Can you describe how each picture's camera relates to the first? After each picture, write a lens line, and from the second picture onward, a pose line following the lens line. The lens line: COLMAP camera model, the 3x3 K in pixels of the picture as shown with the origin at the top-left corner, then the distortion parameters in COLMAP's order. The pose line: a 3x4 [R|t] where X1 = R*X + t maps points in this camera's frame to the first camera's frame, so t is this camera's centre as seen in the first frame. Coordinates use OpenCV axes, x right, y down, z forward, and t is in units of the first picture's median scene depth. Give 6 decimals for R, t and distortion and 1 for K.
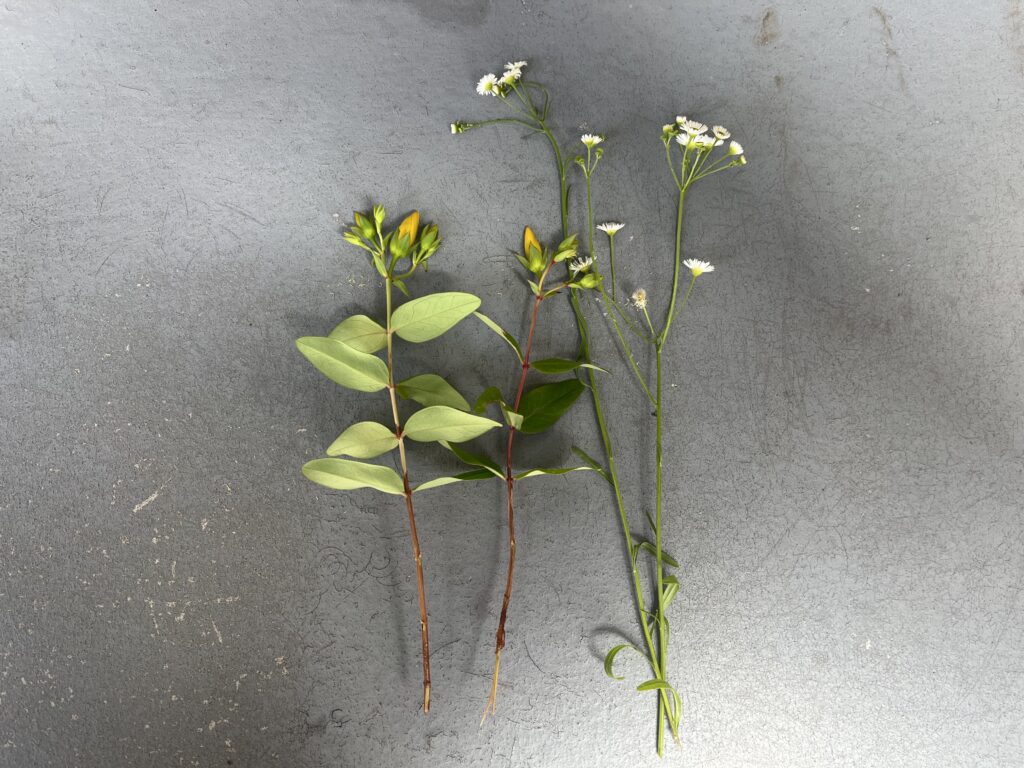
lens RADIAL K [[780.6, 0, 512.9], [0, 780.6, 384.5], [0, 0, 1]] dist [0.021025, -0.027096]
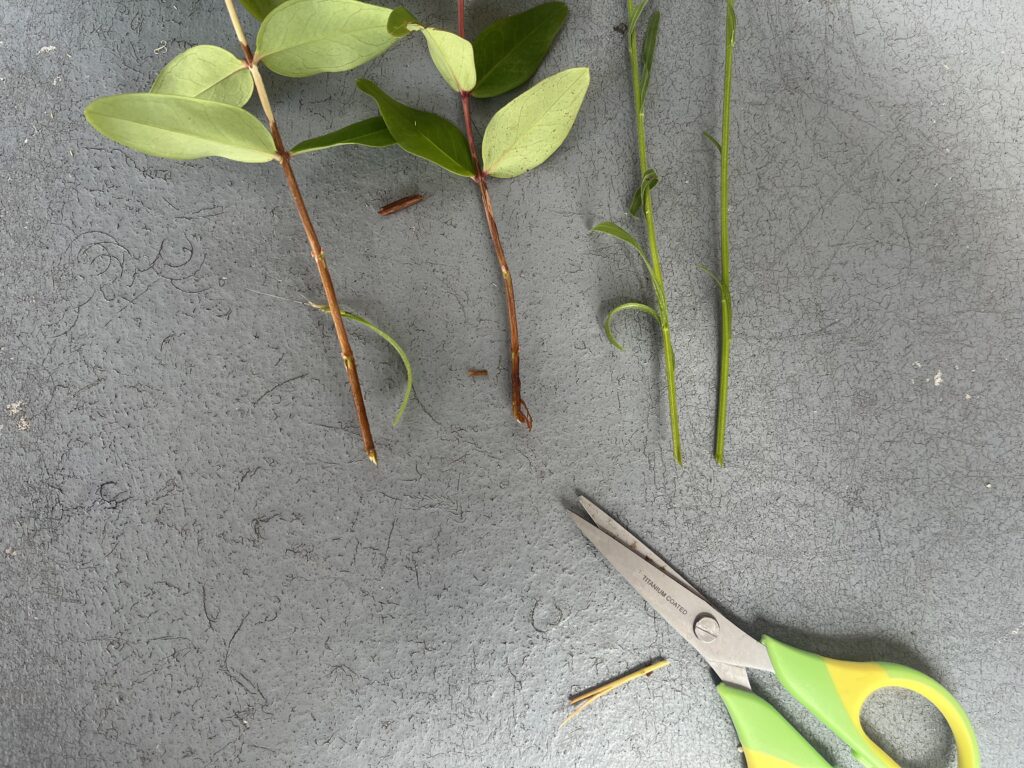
lens RADIAL K [[780.6, 0, 511.6], [0, 780.6, 386.4], [0, 0, 1]] dist [0.021025, -0.027096]
pose [[0.992596, -0.012217, 0.120845, 0.020499], [-0.031139, 0.936081, 0.350404, 0.111540], [-0.117401, -0.351573, 0.928770, 0.402006]]
